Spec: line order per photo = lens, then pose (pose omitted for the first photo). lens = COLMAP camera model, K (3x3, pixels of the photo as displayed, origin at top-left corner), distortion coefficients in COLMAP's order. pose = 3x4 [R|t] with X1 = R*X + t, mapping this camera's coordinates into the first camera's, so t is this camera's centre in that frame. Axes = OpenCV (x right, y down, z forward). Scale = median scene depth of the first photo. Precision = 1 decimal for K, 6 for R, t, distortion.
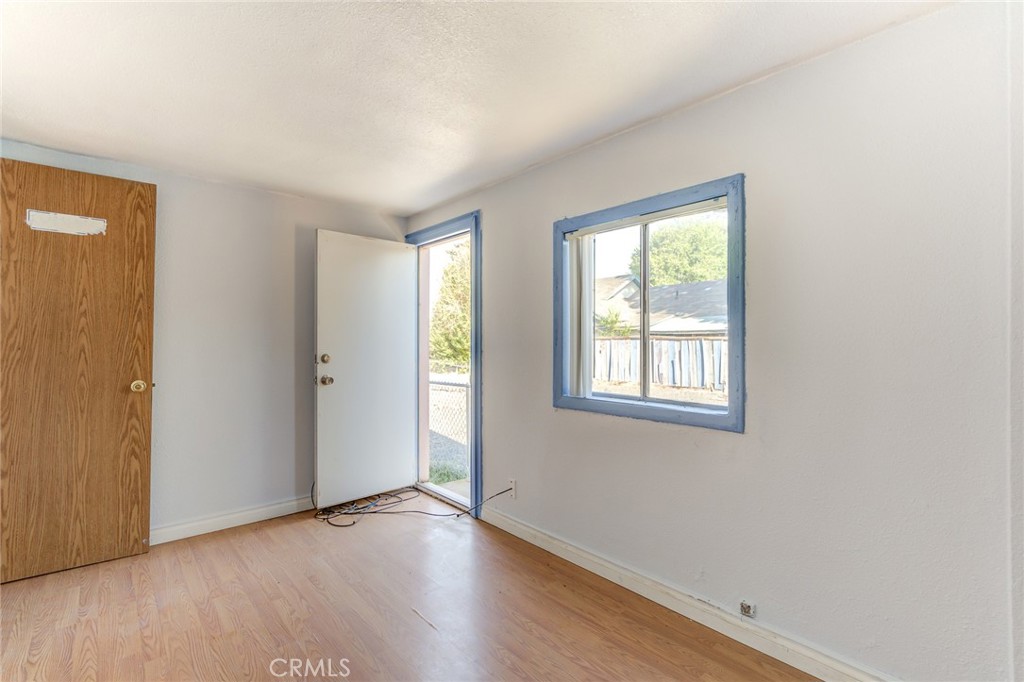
lens RADIAL K [[467.5, 0, 520.4], [0, 467.5, 341.6], [0, 0, 1]] dist [-0.000813, 0.000310]
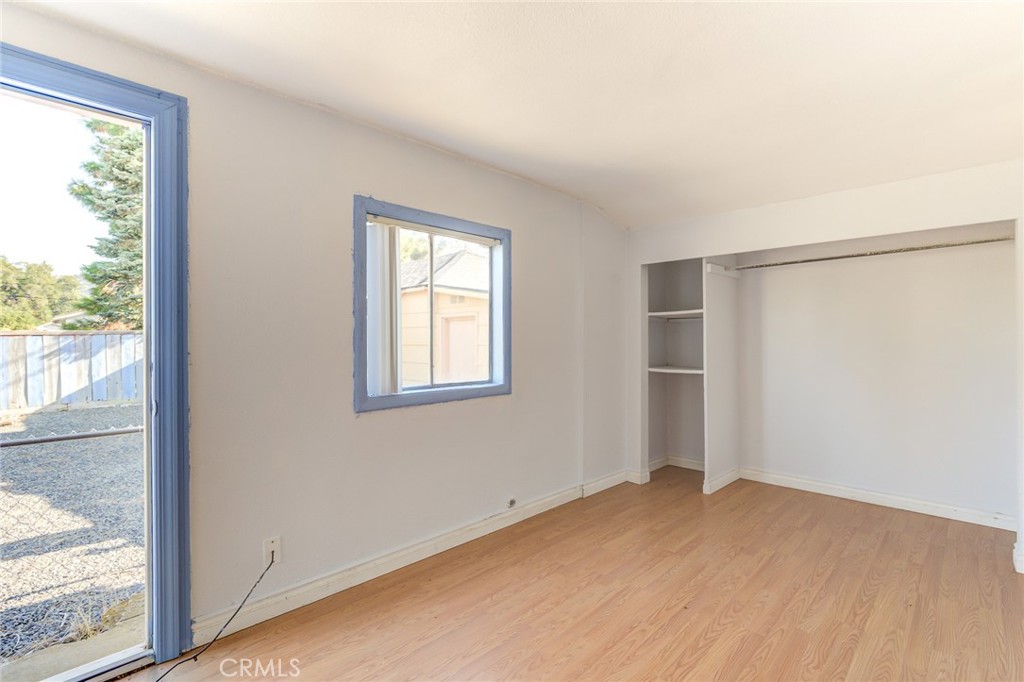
lens RADIAL K [[467.5, 0, 518.1], [0, 467.5, 339.3], [0, 0, 1]] dist [-0.000813, 0.000310]
pose [[-0.061833, -0.006470, 0.998066, -0.897240], [-0.008752, 0.999944, 0.005940, -0.002093], [-0.998048, -0.008367, -0.061886, 0.860183]]
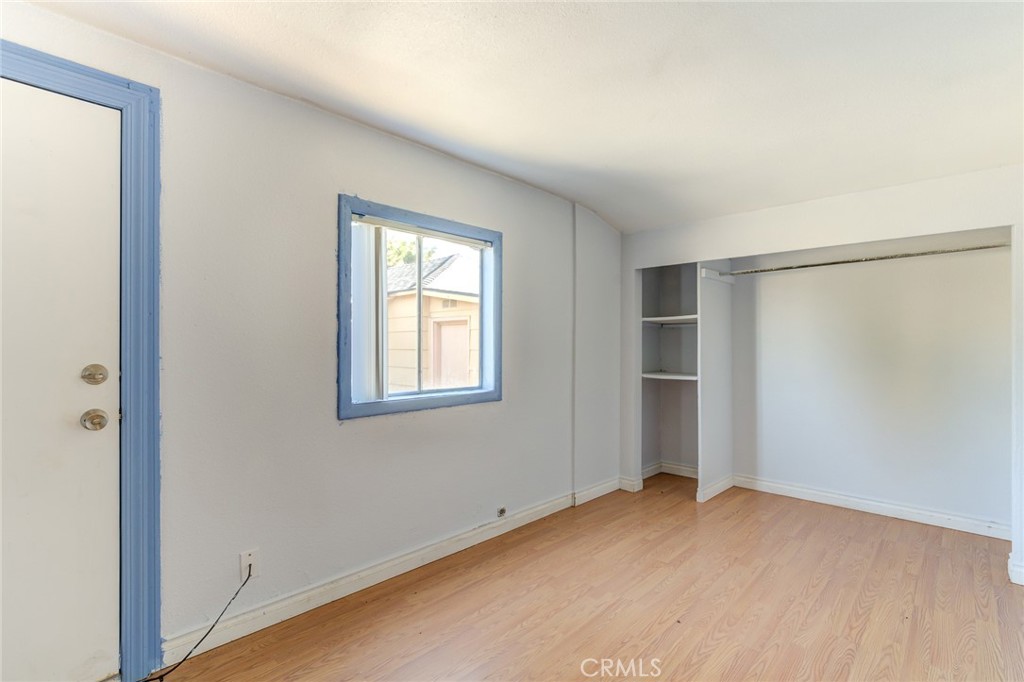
lens RADIAL K [[467.5, 0, 520.0], [0, 467.5, 344.5], [0, 0, 1]] dist [-0.000813, 0.000310]
pose [[-0.077074, -0.007796, 0.996995, -0.867765], [-0.013469, 0.999886, 0.006778, -0.003043], [-0.996934, -0.012907, -0.077171, 0.848202]]
